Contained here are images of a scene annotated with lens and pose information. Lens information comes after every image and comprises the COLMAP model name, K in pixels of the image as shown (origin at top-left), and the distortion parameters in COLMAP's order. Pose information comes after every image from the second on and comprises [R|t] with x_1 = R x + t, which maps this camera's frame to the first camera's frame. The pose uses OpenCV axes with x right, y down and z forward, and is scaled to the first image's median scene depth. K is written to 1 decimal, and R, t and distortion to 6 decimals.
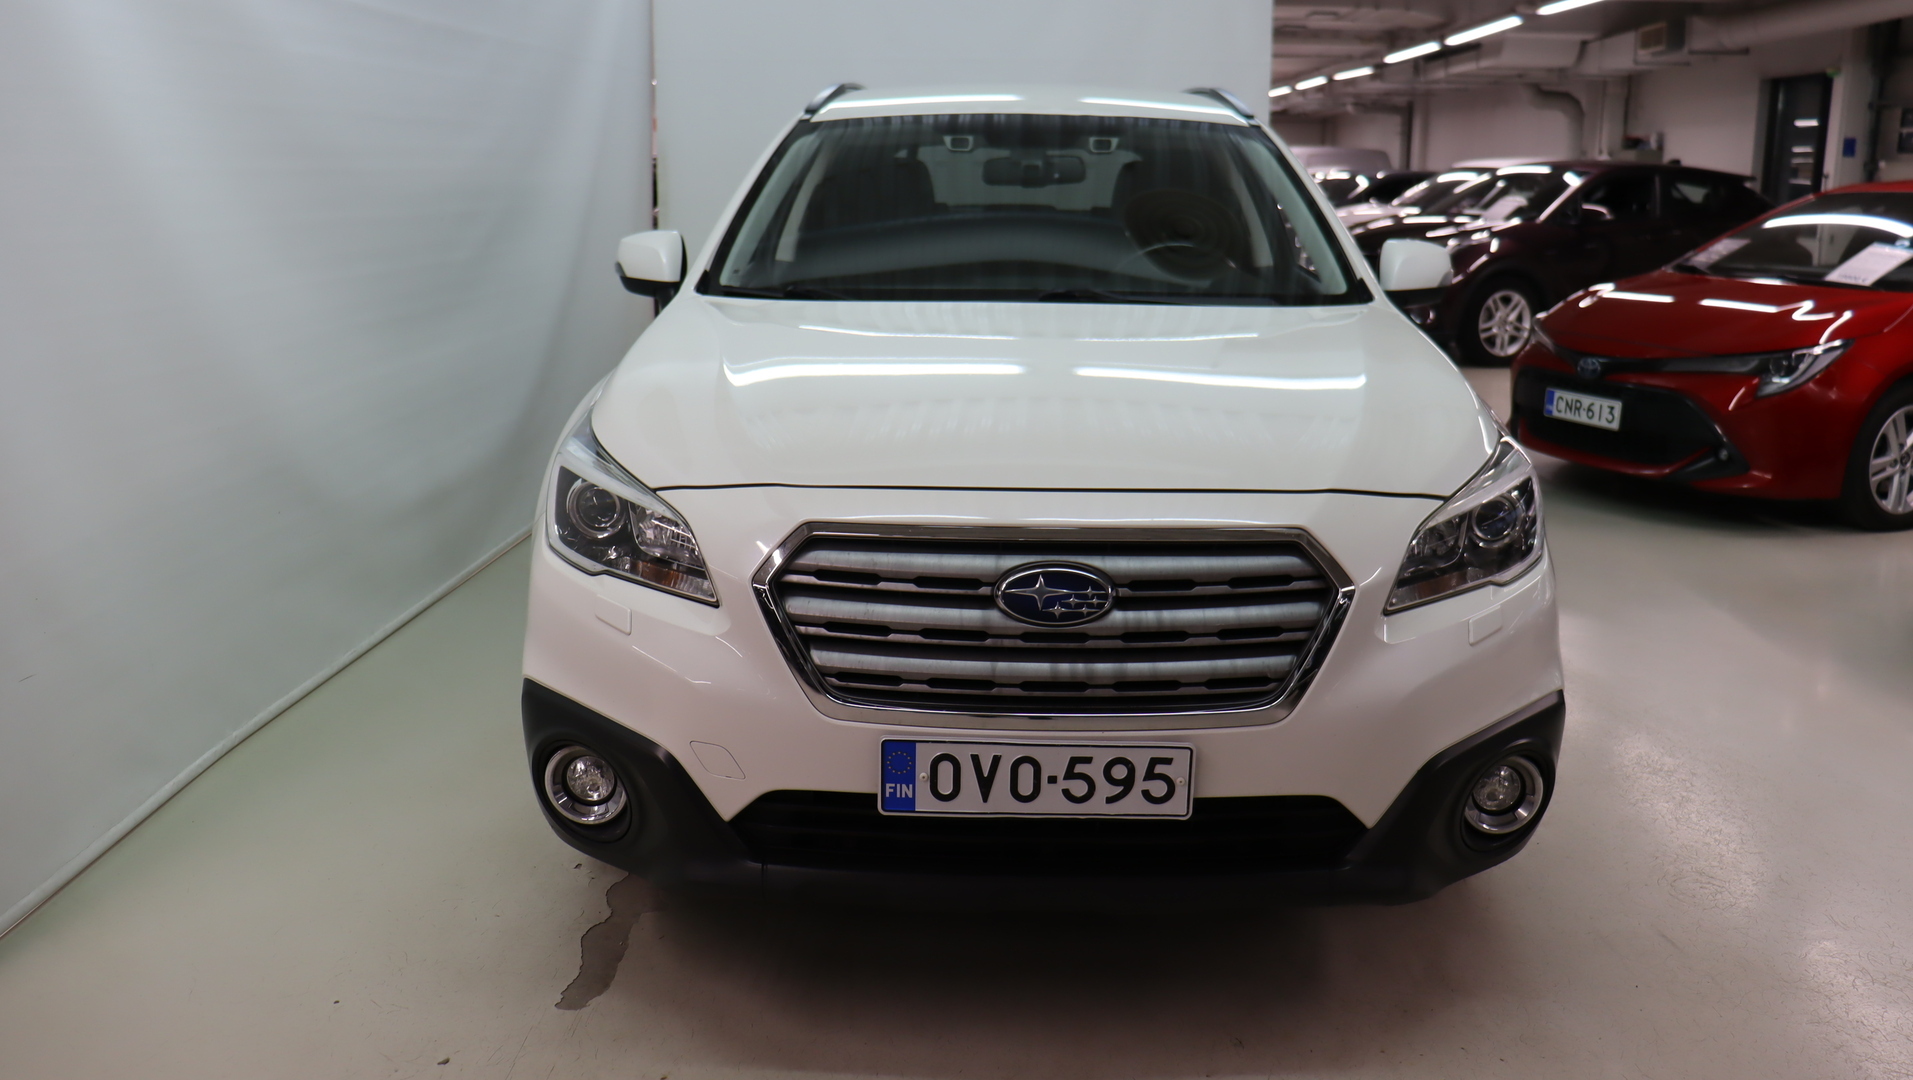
lens RADIAL K [[1561.8, 0, 972.6], [0, 1561.8, 505.7], [0, 0, 1]] dist [-0.188365, 0.188290]
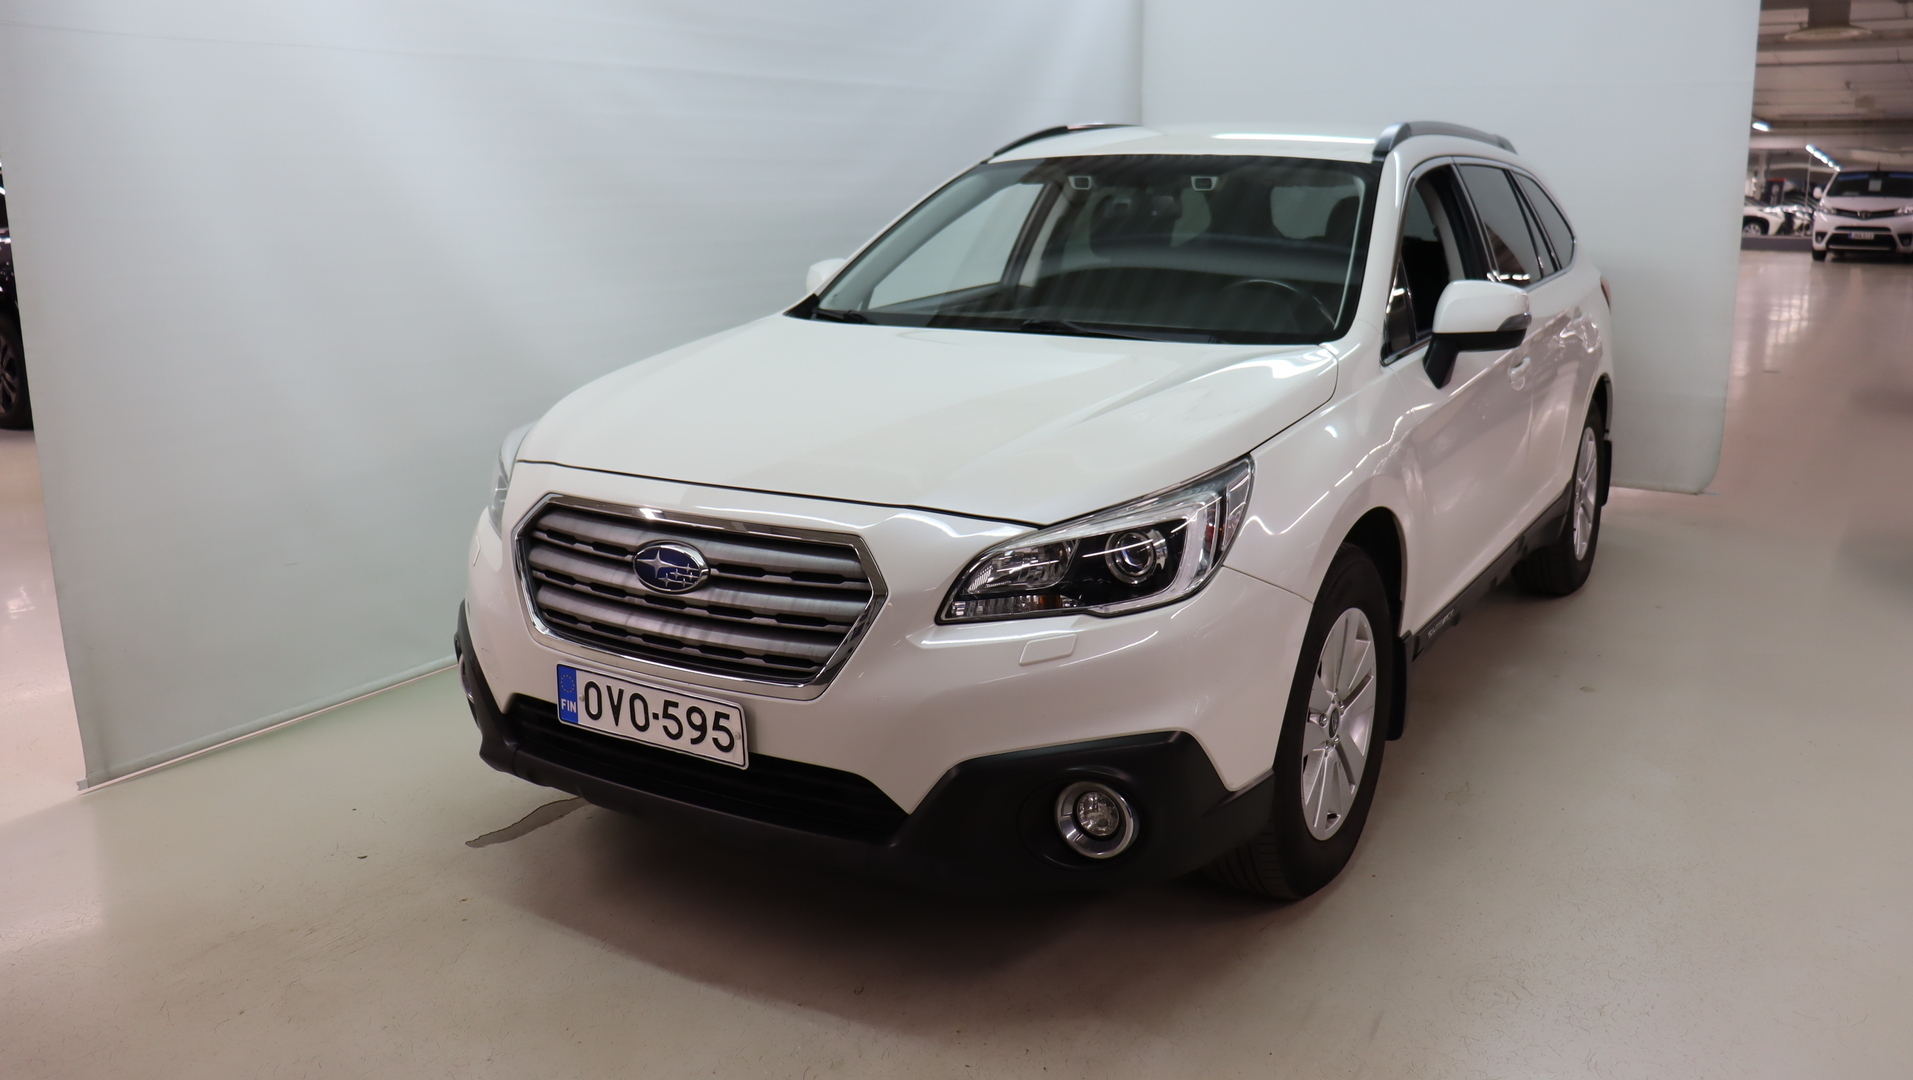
lens RADIAL K [[1561.8, 0, 972.6], [0, 1561.8, 505.7], [0, 0, 1]] dist [-0.188365, 0.188290]
pose [[0.866984, 0.091412, -0.489881, 0.853119], [-0.096408, 0.995228, 0.015089, -0.033017], [0.488922, 0.034147, 0.871659, 0.045047]]
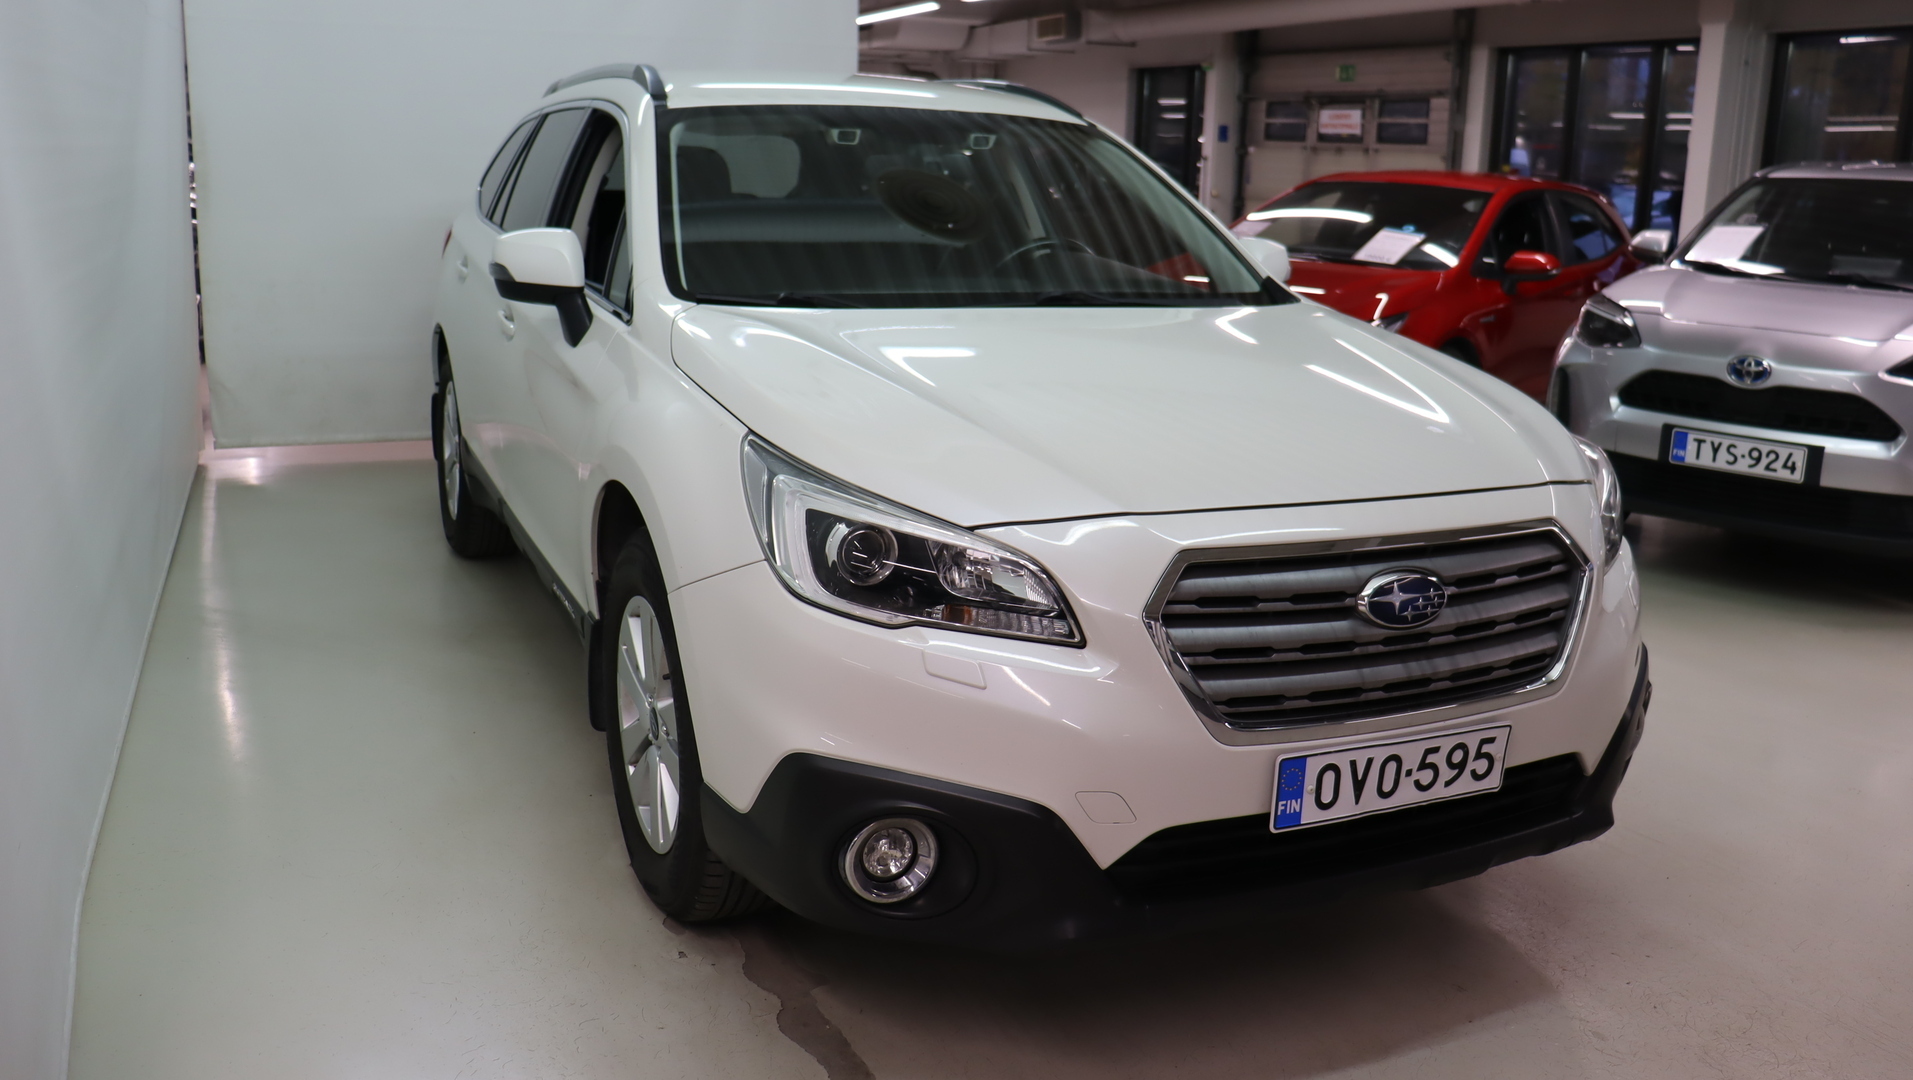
lens RADIAL K [[1561.8, 0, 972.6], [0, 1561.8, 505.7], [0, 0, 1]] dist [-0.188365, 0.188290]
pose [[0.902321, -0.070170, 0.425315, -0.646842], [0.062345, 0.997532, 0.032308, -0.057704], [-0.426532, -0.002636, 0.904469, 0.179390]]
